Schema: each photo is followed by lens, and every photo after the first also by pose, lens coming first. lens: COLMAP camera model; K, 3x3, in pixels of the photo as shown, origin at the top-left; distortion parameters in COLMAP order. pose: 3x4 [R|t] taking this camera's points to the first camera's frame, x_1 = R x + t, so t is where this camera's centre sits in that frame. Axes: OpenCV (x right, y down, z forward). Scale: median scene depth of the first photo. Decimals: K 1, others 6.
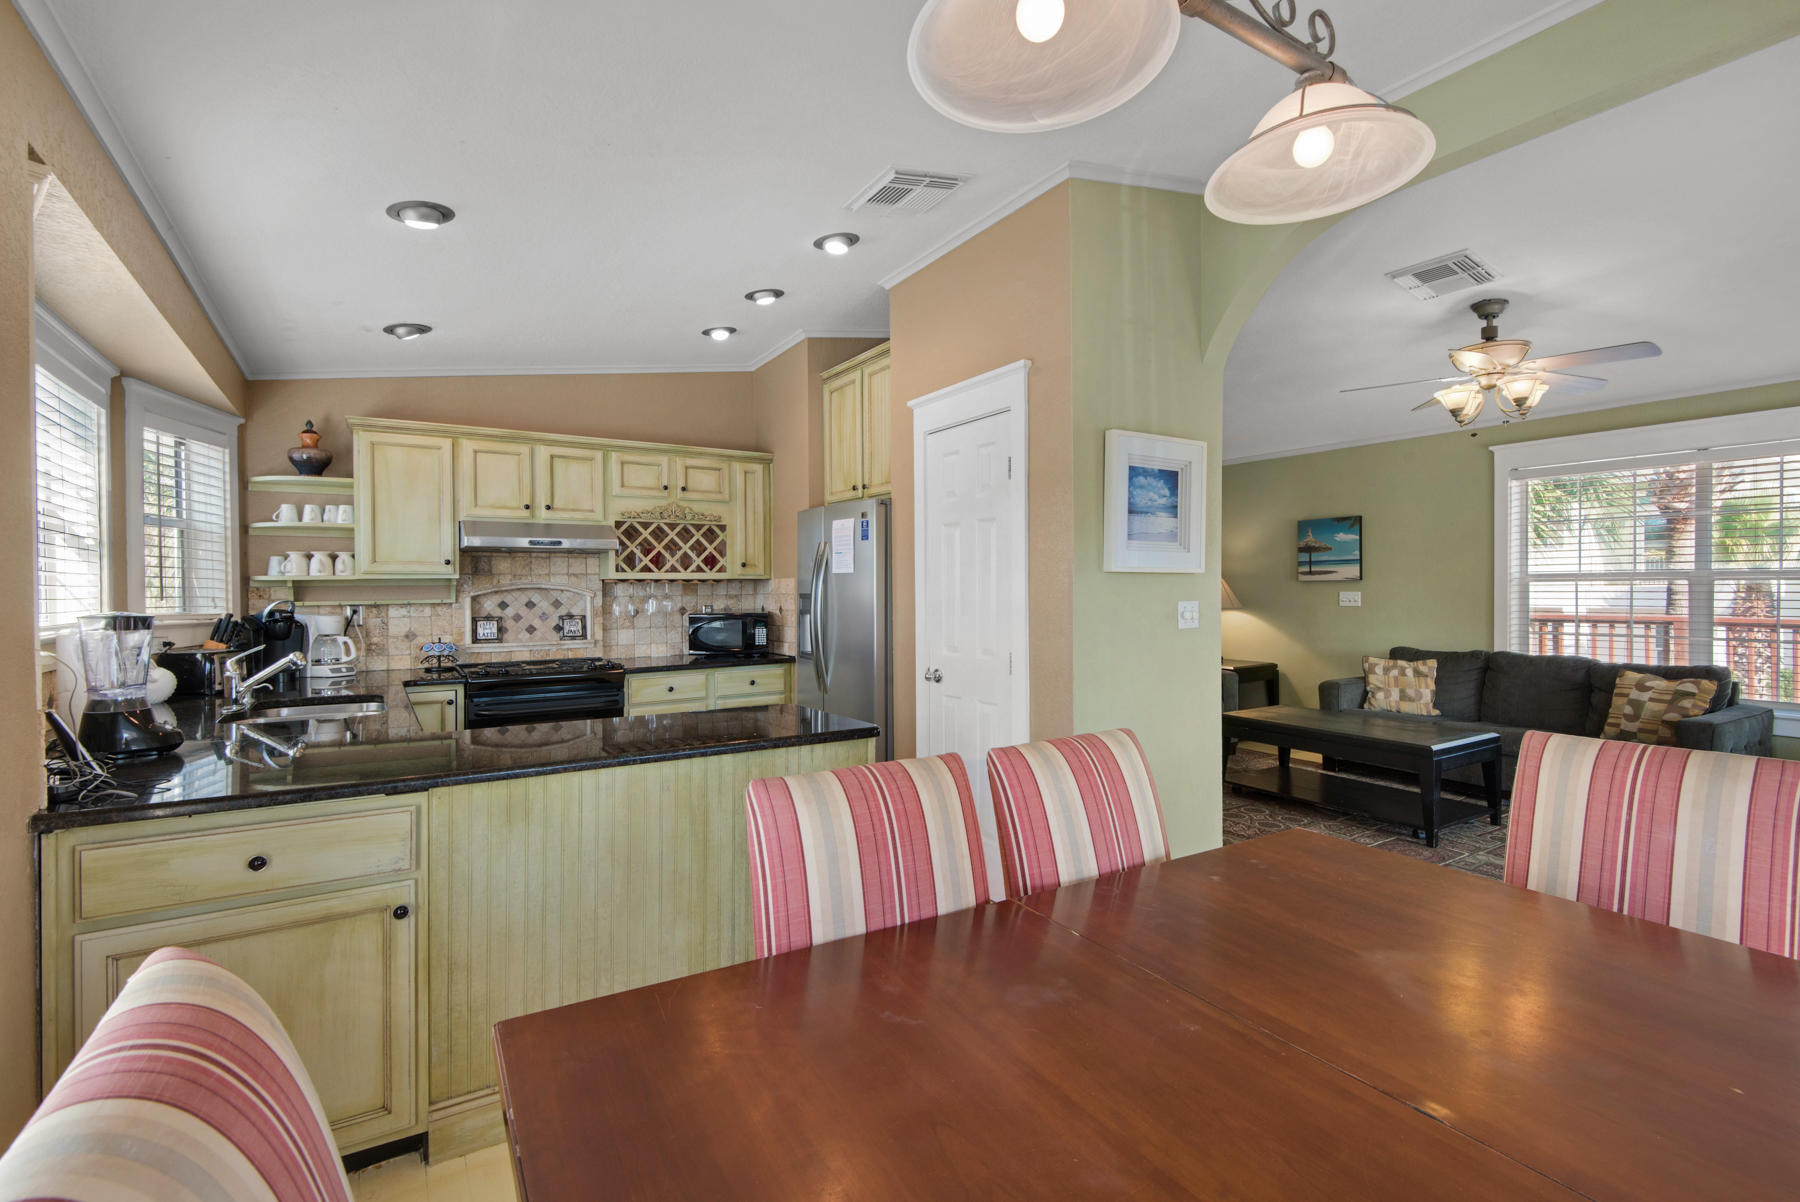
lens RADIAL K [[823.5, 0, 873.8], [0, 823.5, 572.0], [0, 0, 1]] dist [0.002786, -0.001085]
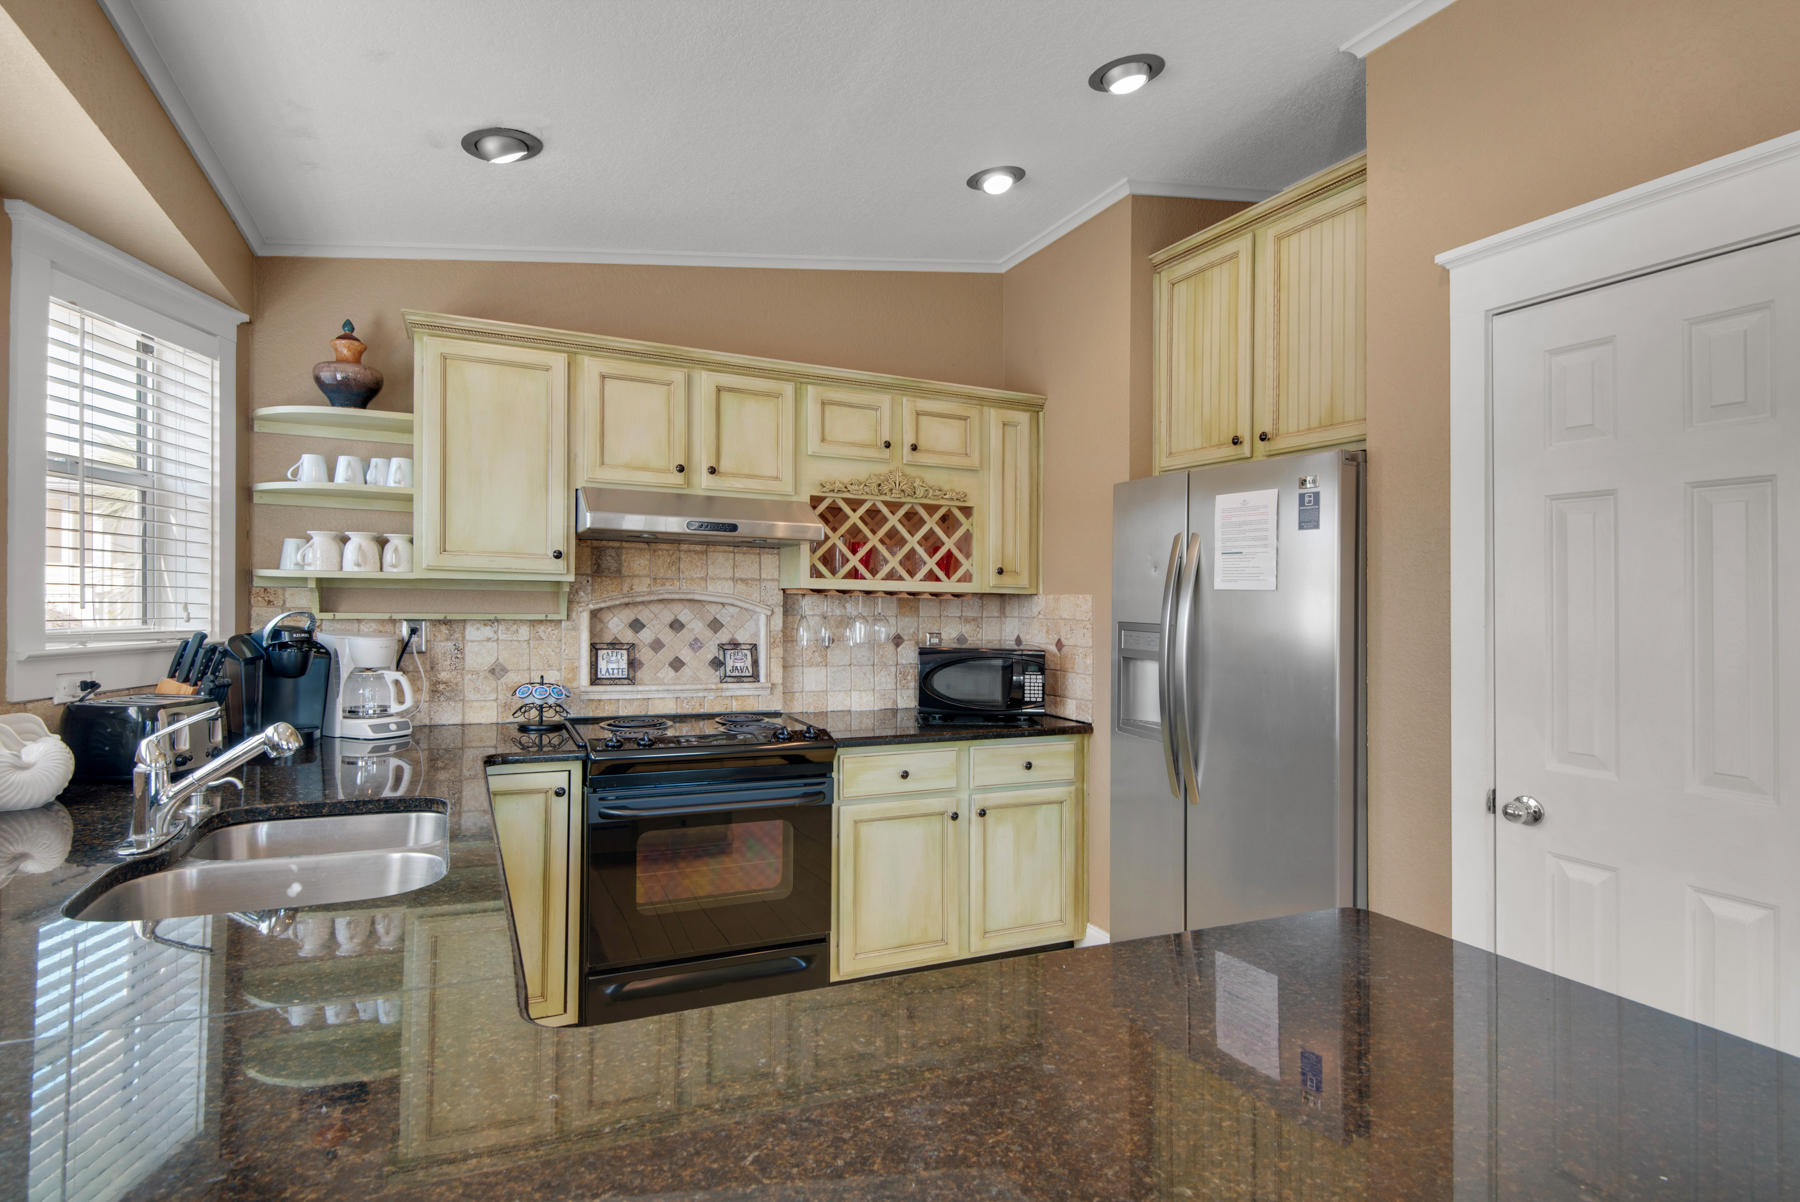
lens RADIAL K [[882.5, 0, 869.0], [0, 882.5, 595.4], [0, 0, 1]] dist [0.009064, -0.008661]
pose [[0.992522, 0.028119, -0.118781, -0.199082], [-0.026270, 0.999509, 0.017104, 0.001043], [0.119204, -0.013856, 0.992773, 0.358854]]
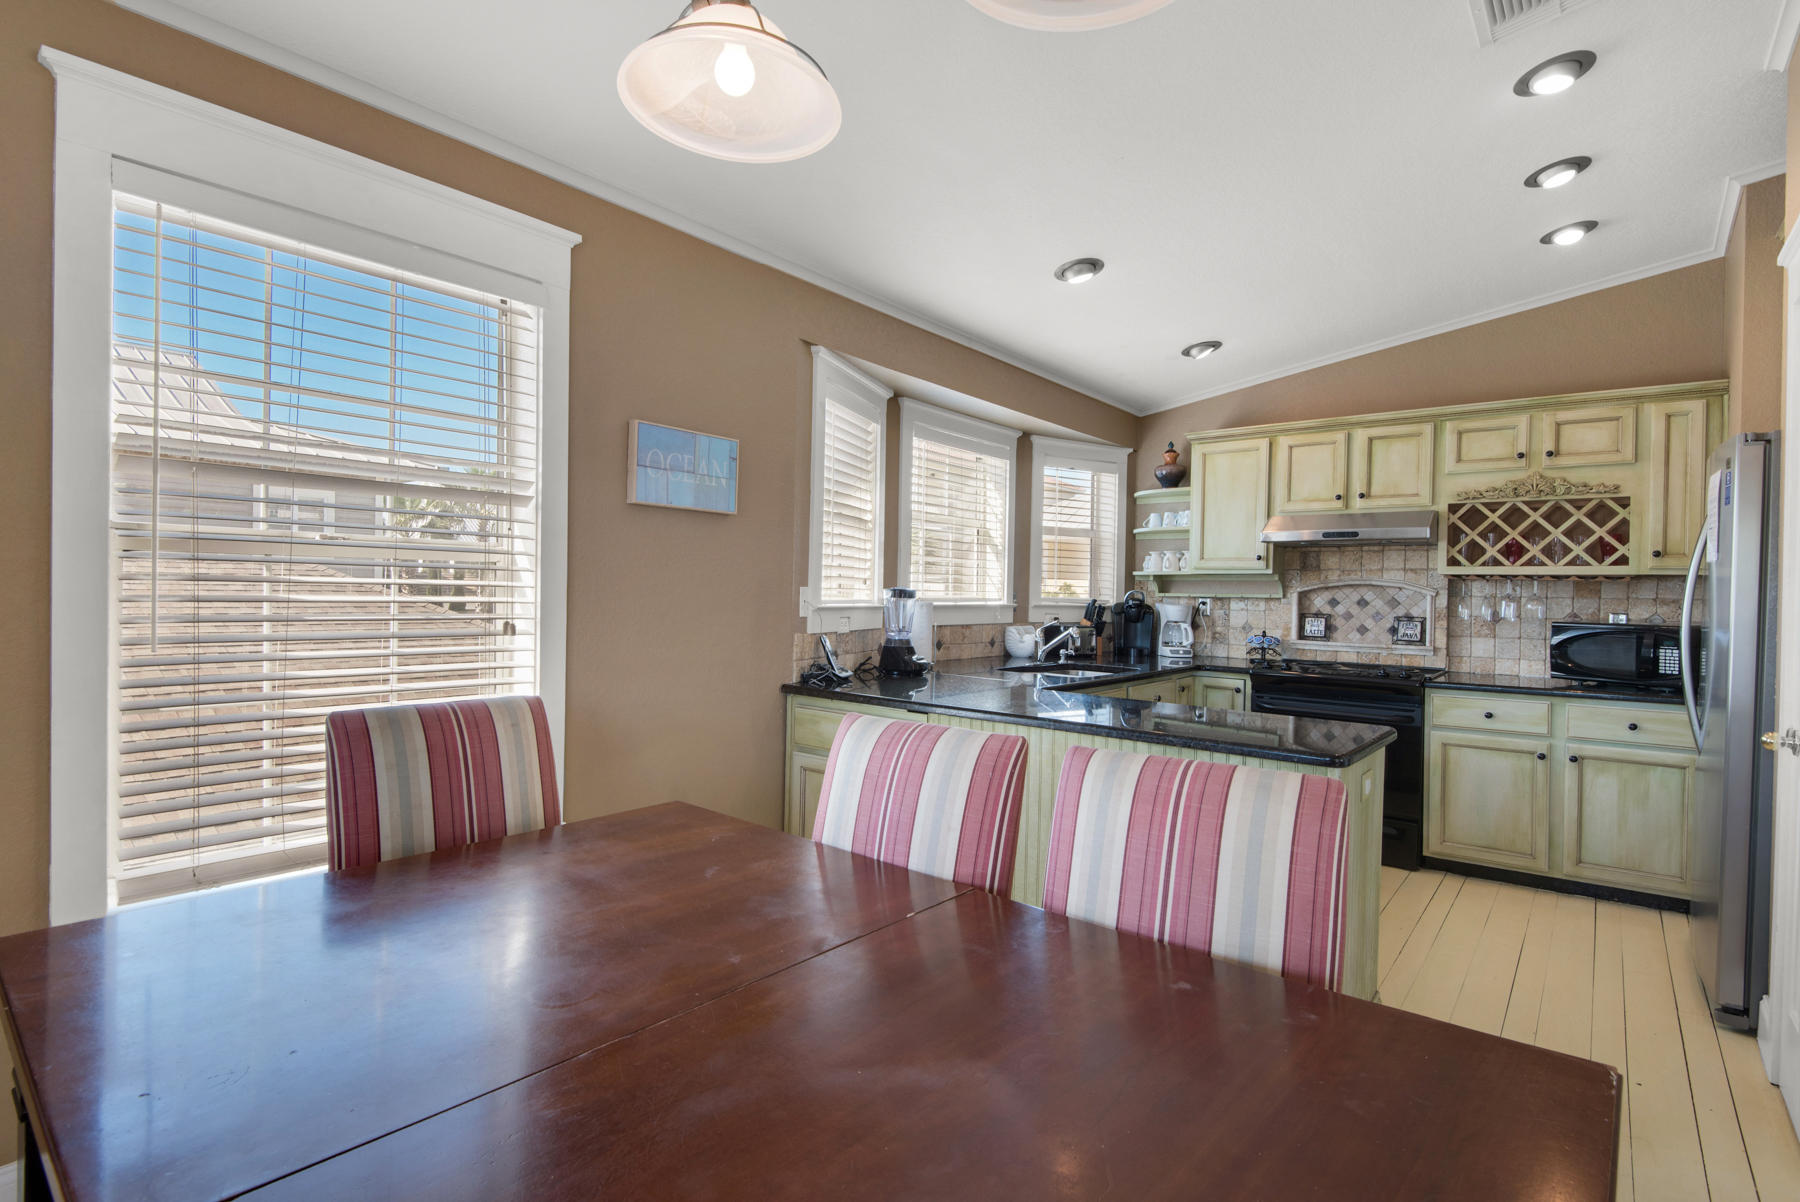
lens RADIAL K [[882.5, 0, 903.8], [0, 882.5, 591.6], [0, 0, 1]] dist [0.009064, -0.008661]
pose [[0.334318, 0.014461, -0.942350, 0.361192], [-0.002845, 0.999893, 0.014335, 0.015209], [0.942456, -0.002111, 0.334323, 0.196661]]
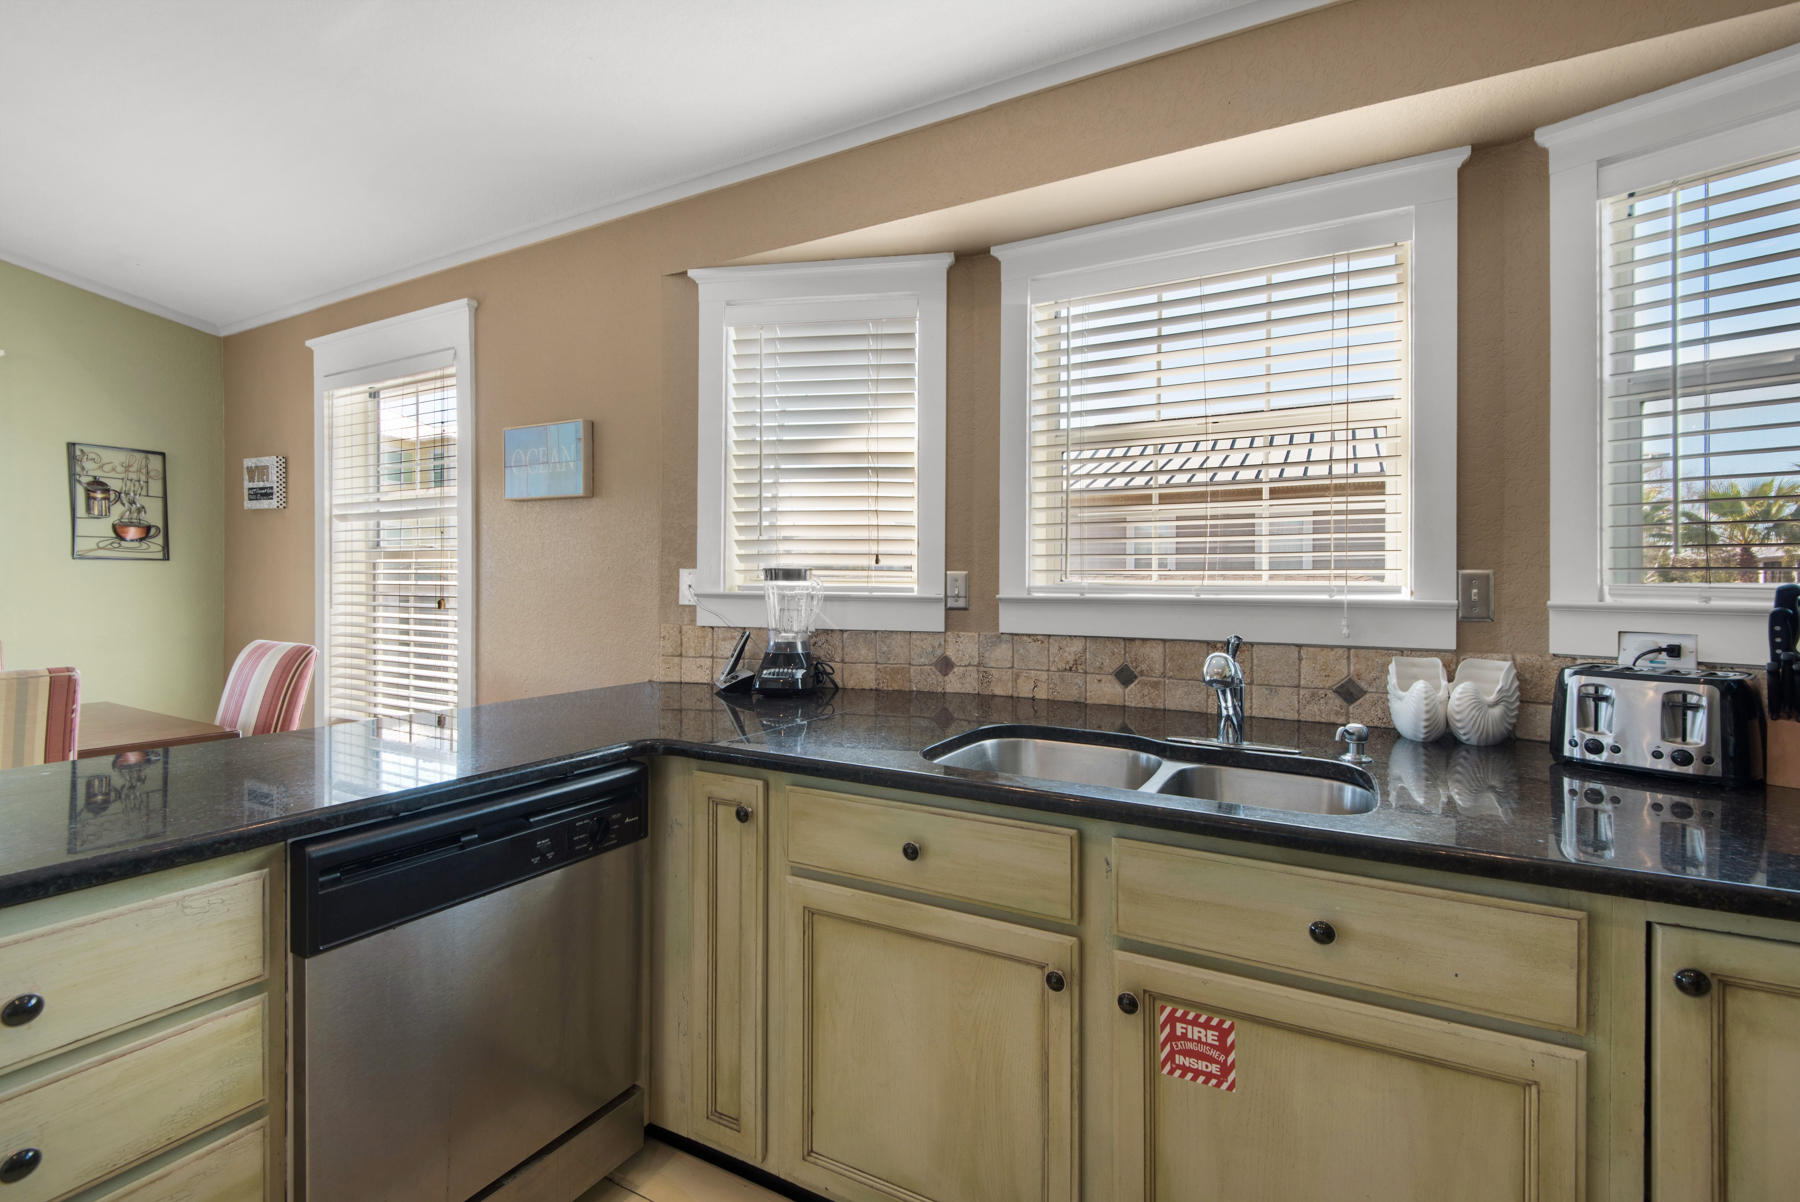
lens RADIAL K [[823.5, 0, 899.0], [0, 823.5, 600.9], [0, 0, 1]] dist [0.002786, -0.001085]
pose [[-0.877557, 0.007904, -0.479407, -0.205485], [0.006630, 0.999969, 0.004350, 0.042316], [0.479427, 0.000639, -0.877582, 0.921305]]
